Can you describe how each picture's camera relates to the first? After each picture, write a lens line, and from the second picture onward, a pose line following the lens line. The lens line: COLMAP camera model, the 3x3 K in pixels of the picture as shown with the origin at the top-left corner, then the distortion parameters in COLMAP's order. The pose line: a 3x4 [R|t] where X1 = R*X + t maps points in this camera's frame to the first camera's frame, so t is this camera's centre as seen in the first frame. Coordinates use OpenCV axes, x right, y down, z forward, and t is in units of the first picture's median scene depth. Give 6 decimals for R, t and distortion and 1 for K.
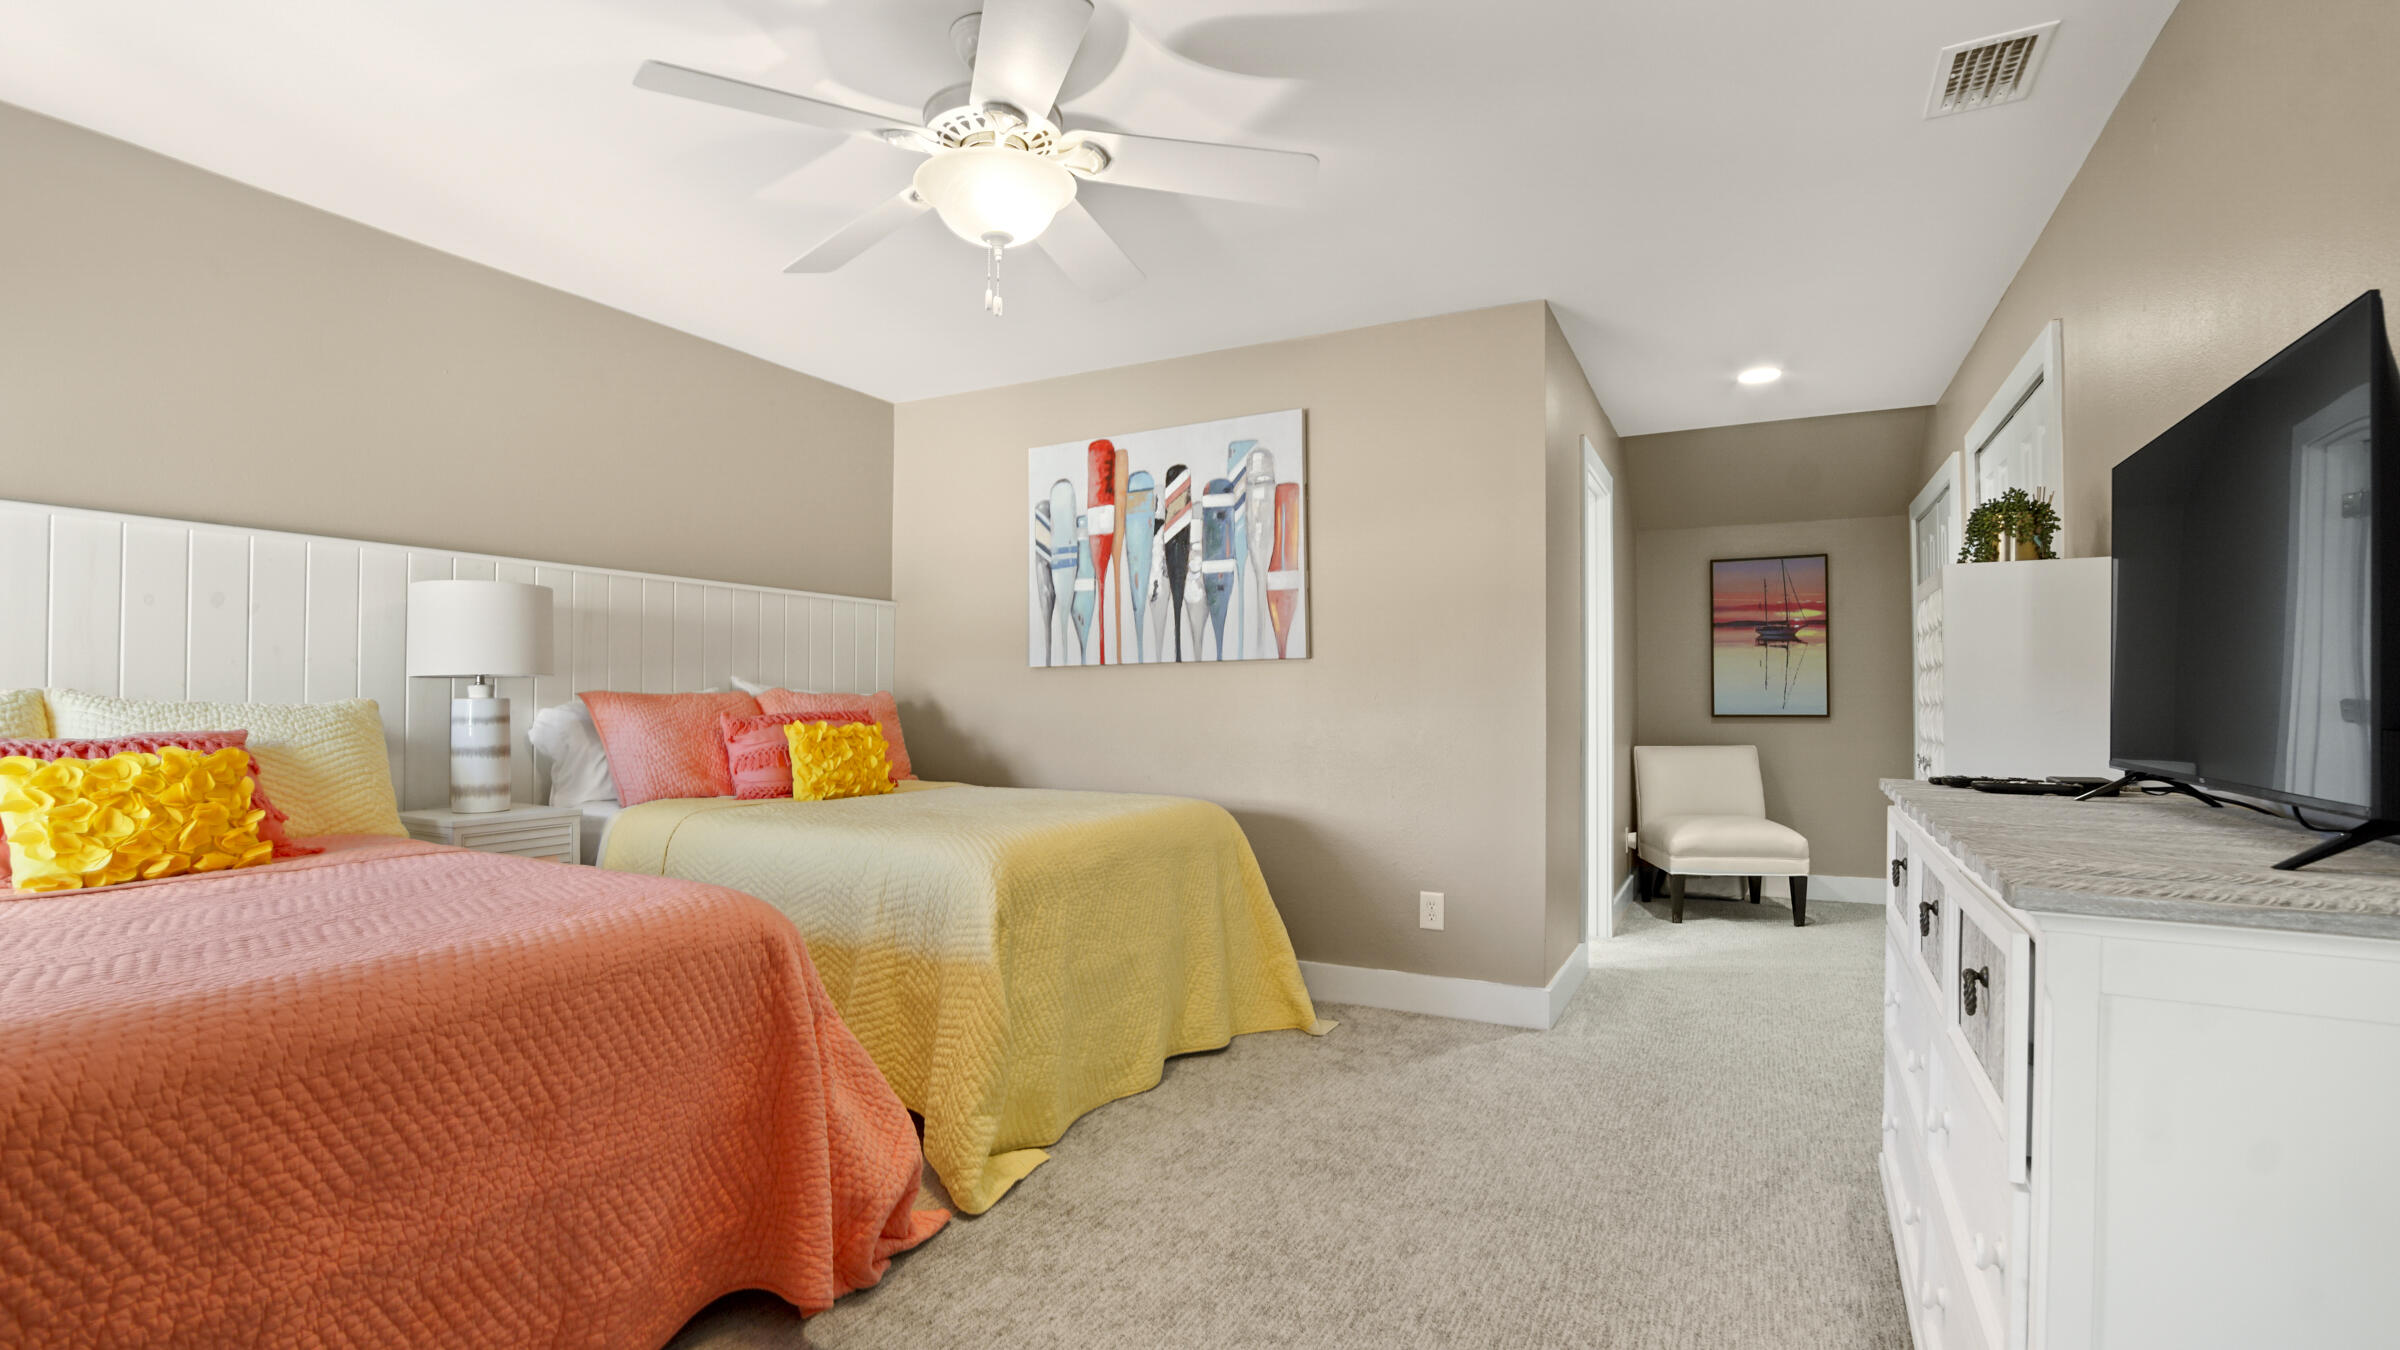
lens RADIAL K [[1121.7, 0, 1200.0], [0, 1121.7, 675.0], [0, 0, 1]] dist [-0.009141, 0.000252]
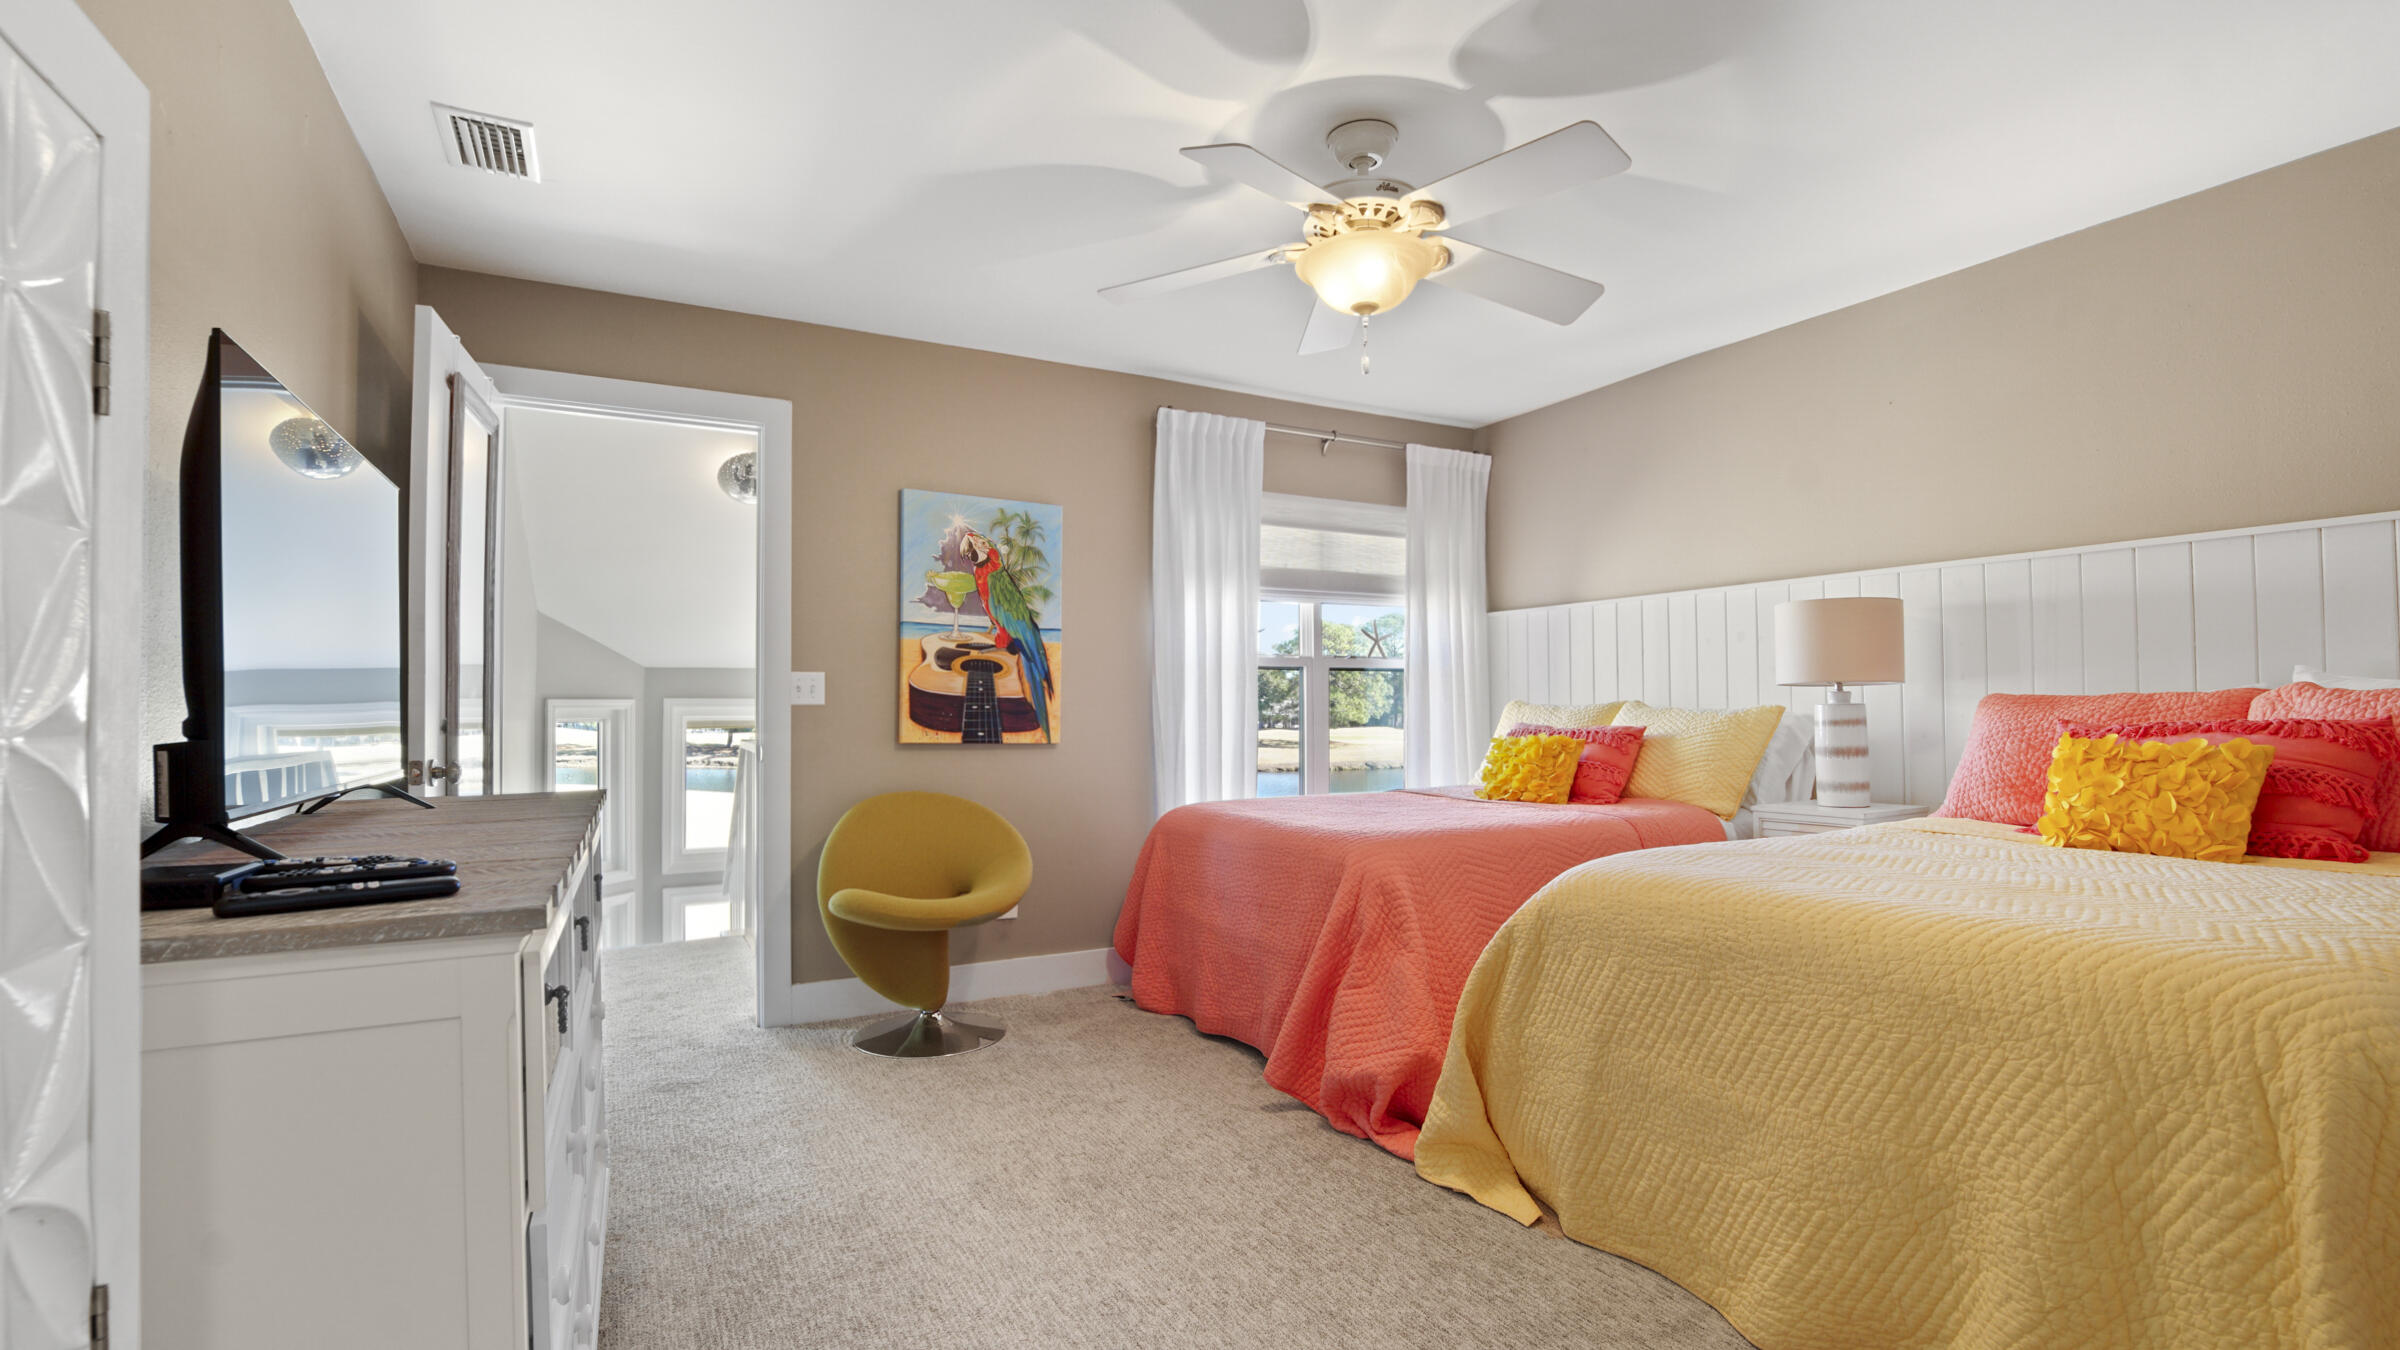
lens RADIAL K [[1121.7, 0, 1200.0], [0, 1121.7, 675.0], [0, 0, 1]] dist [-0.009141, 0.000252]
pose [[-0.588288, -0.024997, -0.808265, 0.766788], [0.024815, 0.998493, -0.048941, 0.037103], [0.808271, -0.048849, -0.586781, 1.383054]]
